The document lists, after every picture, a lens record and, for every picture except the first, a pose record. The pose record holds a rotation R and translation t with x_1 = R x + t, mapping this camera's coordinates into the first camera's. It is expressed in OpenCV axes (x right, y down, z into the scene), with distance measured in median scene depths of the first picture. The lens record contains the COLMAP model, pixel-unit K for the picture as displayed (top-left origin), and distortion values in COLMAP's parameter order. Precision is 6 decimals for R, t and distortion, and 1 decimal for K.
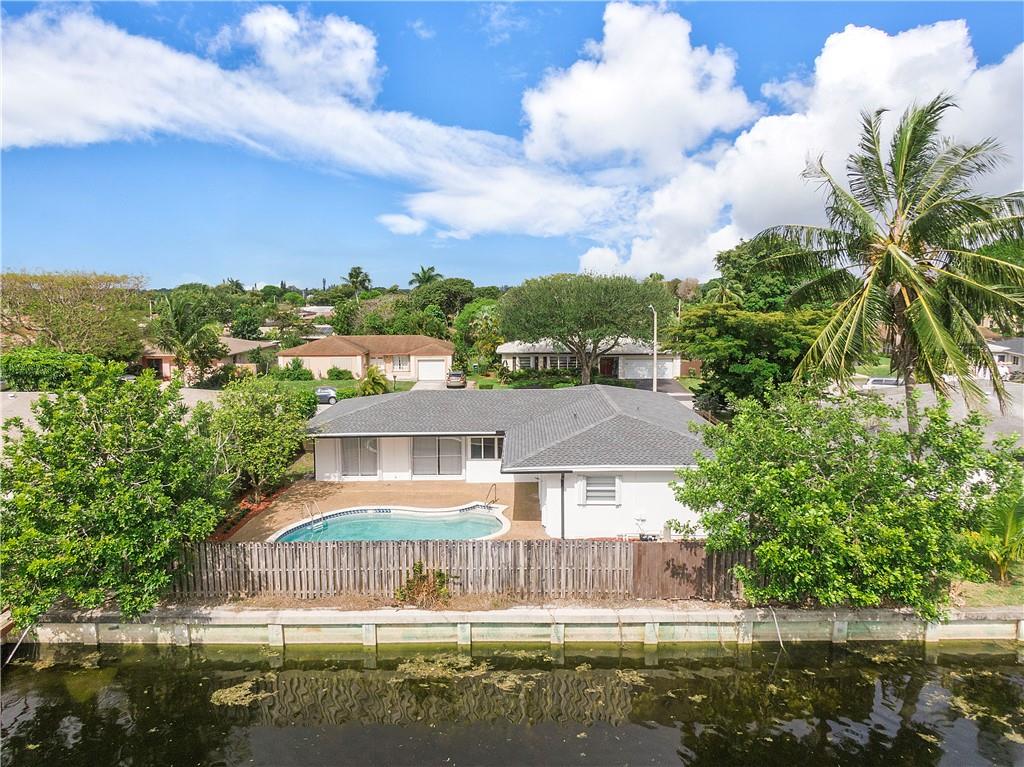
lens RADIAL K [[732.5, 0, 509.0], [0, 732.5, 383.7], [0, 0, 1]] dist [0.047400, -0.083629]
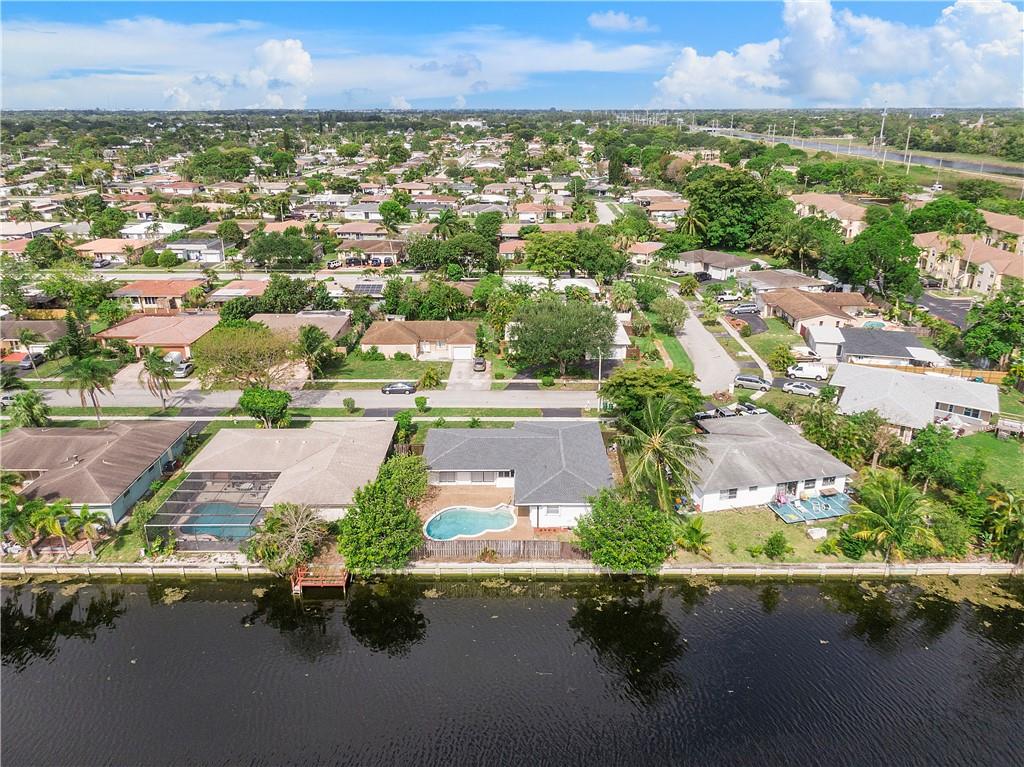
lens RADIAL K [[735.4, 0, 510.0], [0, 735.4, 379.9], [0, 0, 1]] dist [0.034521, -0.061506]
pose [[0.999989, 0.003430, 0.003295, -0.040372], [-0.004096, 0.973173, 0.230038, -1.049539], [-0.002418, -0.230049, 0.973176, -1.639543]]
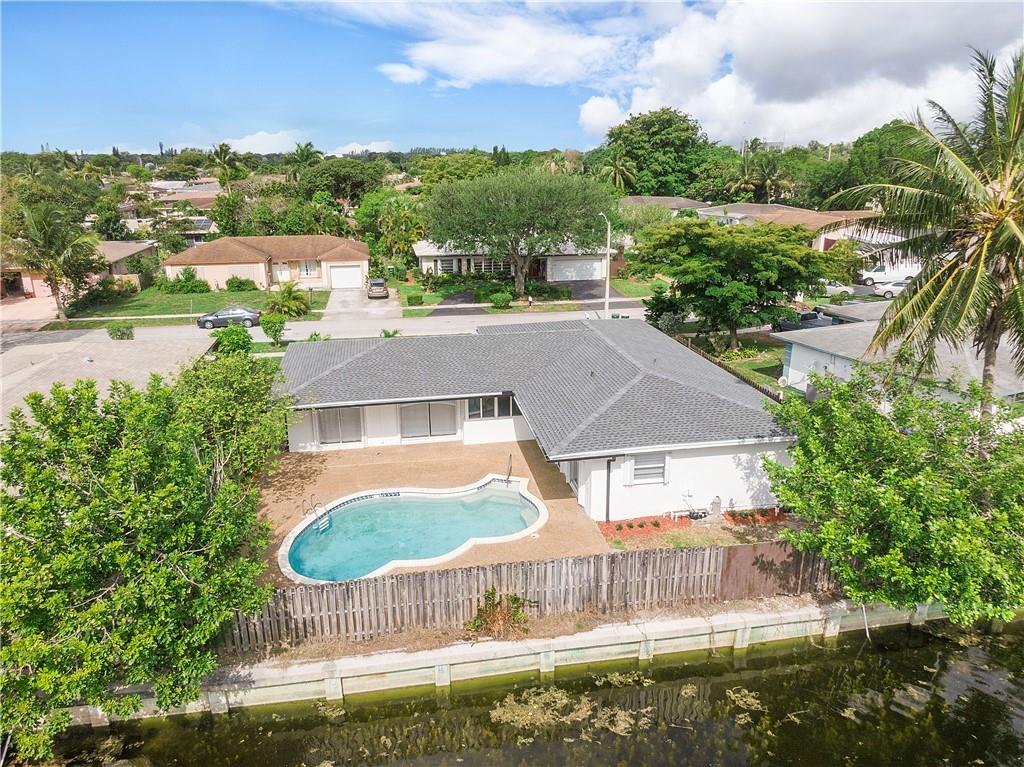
lens RADIAL K [[735.4, 0, 510.0], [0, 735.4, 379.9], [0, 0, 1]] dist [0.034521, -0.061506]
pose [[0.983264, -0.052263, 0.174531, -0.240424], [0.021903, 0.984933, 0.171543, -0.151095], [-0.180867, -0.164849, 0.969594, 0.185831]]
